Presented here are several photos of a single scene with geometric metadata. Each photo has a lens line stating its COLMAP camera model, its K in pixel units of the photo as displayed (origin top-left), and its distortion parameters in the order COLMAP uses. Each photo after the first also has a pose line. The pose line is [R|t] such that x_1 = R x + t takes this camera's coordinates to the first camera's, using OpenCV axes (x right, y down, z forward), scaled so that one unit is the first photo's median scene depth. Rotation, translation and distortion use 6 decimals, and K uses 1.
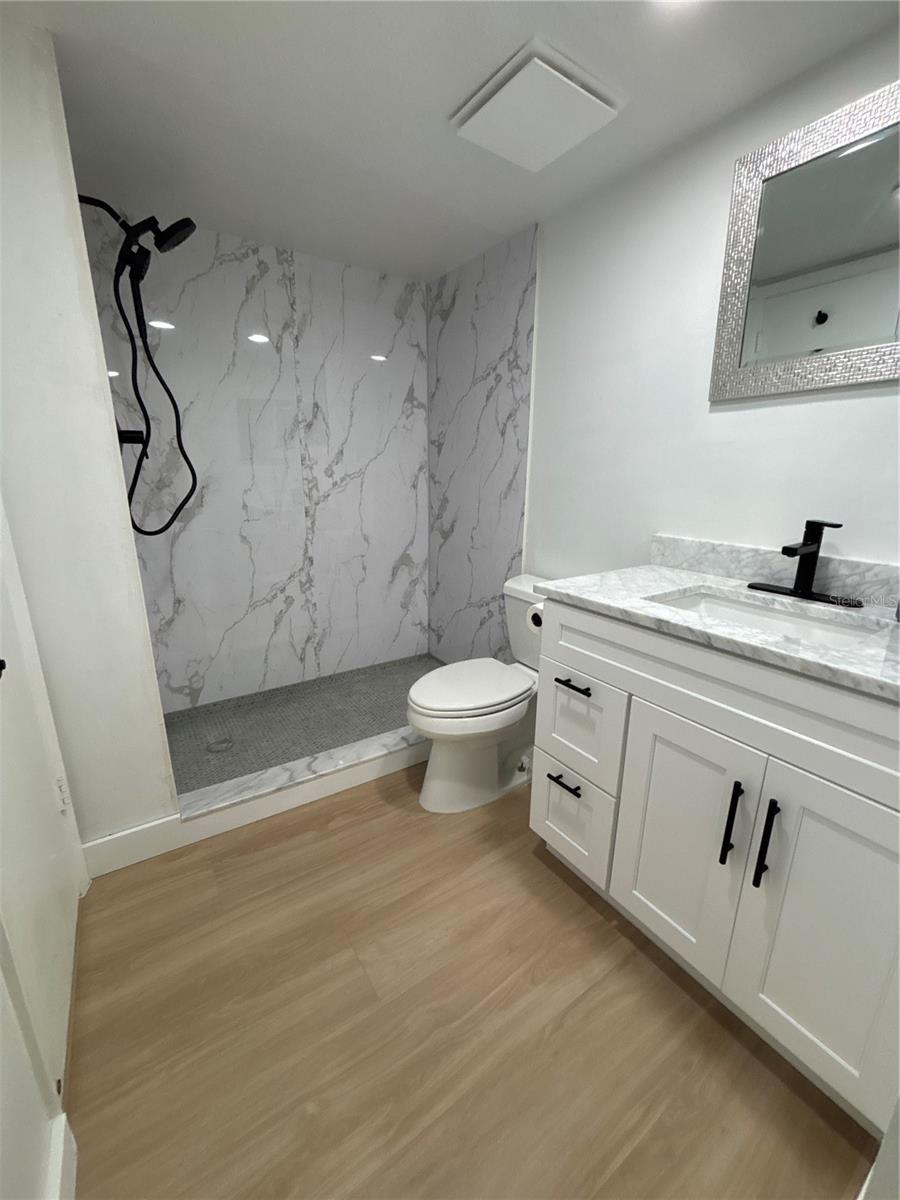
lens RADIAL K [[482.2, 0, 443.6], [0, 482.2, 598.0], [0, 0, 1]] dist [-0.002793, -0.000314]
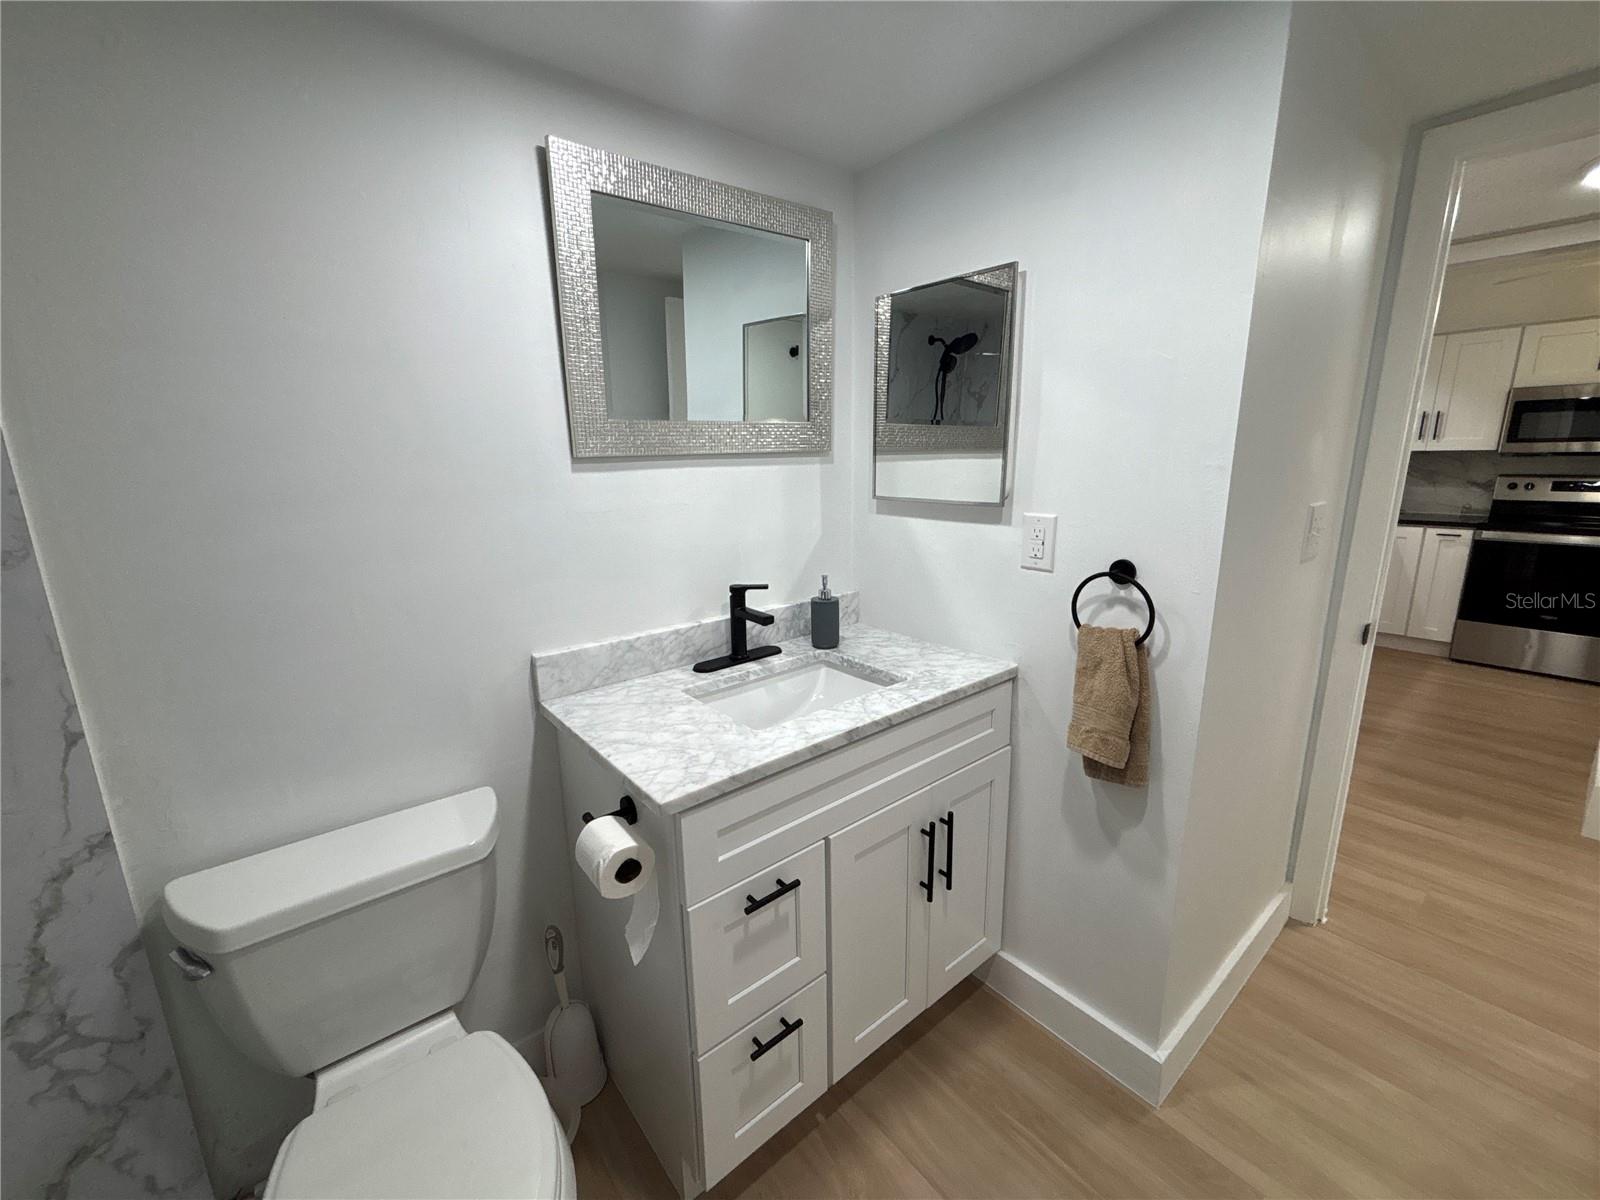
lens RADIAL K [[642.9, 0, 790.0], [0, 642.9, 602.7], [0, 0, 1]] dist [-0.002793, -0.000314]
pose [[-0.098298, -0.224567, 0.969488, -0.494432], [0.280688, 0.928395, 0.243508, -0.393966], [-0.954752, 0.296060, -0.028226, 0.885359]]
